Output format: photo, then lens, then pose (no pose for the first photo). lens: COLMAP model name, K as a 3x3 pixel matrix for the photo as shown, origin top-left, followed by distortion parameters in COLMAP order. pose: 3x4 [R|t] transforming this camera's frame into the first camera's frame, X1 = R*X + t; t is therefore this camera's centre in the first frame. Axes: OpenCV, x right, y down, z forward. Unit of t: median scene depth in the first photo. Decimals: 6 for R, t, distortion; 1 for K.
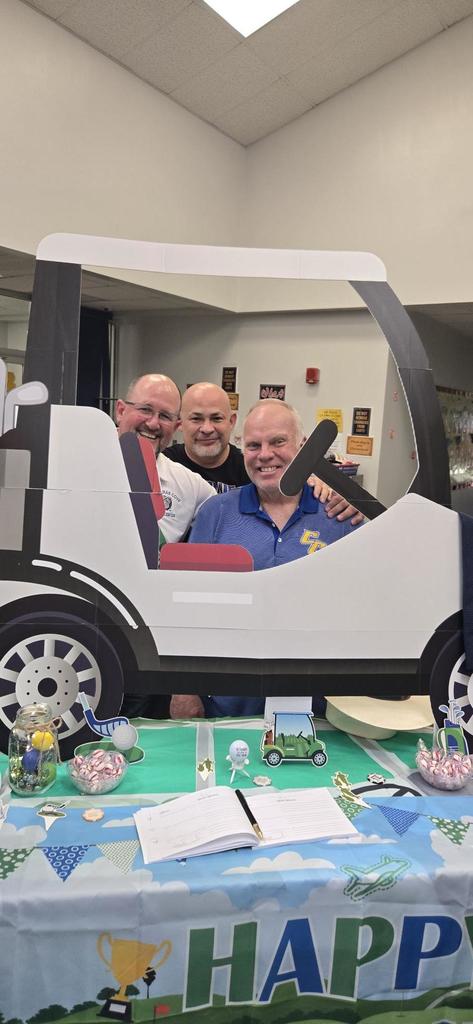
lens RADIAL K [[675.3, 0, 230.4], [0, 675.3, 498.7], [0, 0, 1]] dist [0.046279, -0.035512]
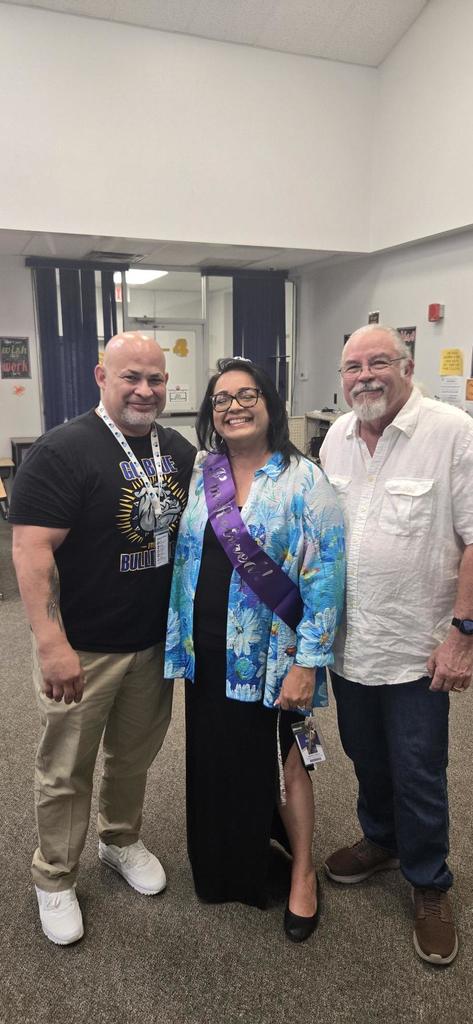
lens RADIAL K [[675.3, 0, 230.4], [0, 675.3, 498.7], [0, 0, 1]] dist [0.046279, -0.035512]
pose [[0.825347, 0.047607, -0.562615, 1.772682], [-0.019669, 0.998258, 0.055616, 0.070370], [0.564283, -0.034836, 0.824846, 0.475426]]
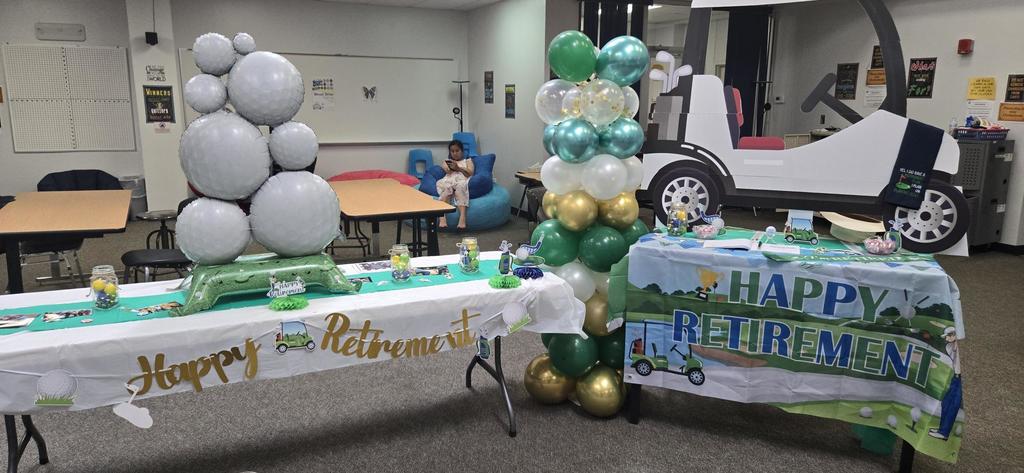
lens RADIAL K [[675.3, 0, 509.4], [0, 675.3, 232.4], [0, 0, 1]] dist [0.046279, -0.035512]
pose [[0.846379, 0.059478, -0.529249, 0.440714], [-0.029948, 0.997487, 0.064206, 0.254355], [0.531738, -0.038493, 0.846034, -1.241650]]
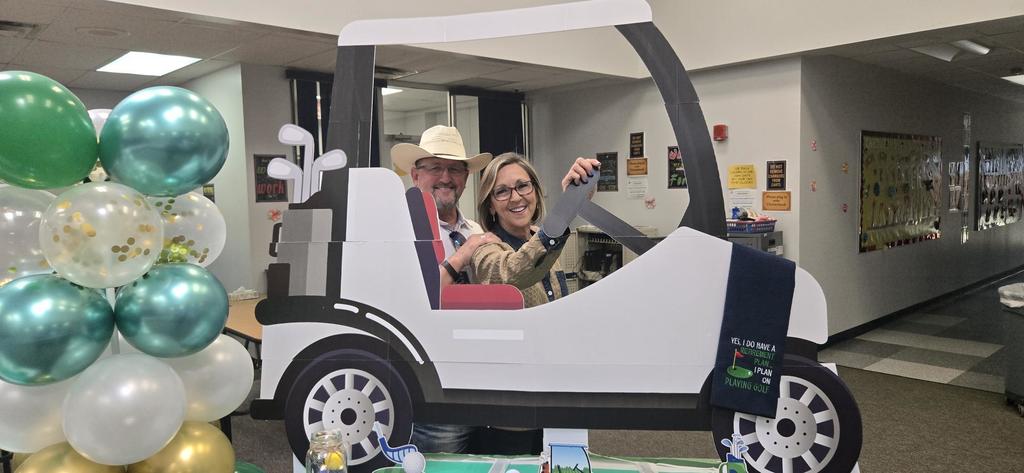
lens RADIAL K [[675.3, 0, 509.4], [0, 675.3, 232.4], [0, 0, 1]] dist [0.046279, -0.035512]
pose [[0.965735, -0.059107, -0.252709, 0.286777], [0.043081, 0.996721, -0.068493, 0.061084], [0.255929, 0.055259, 0.965115, -0.033706]]
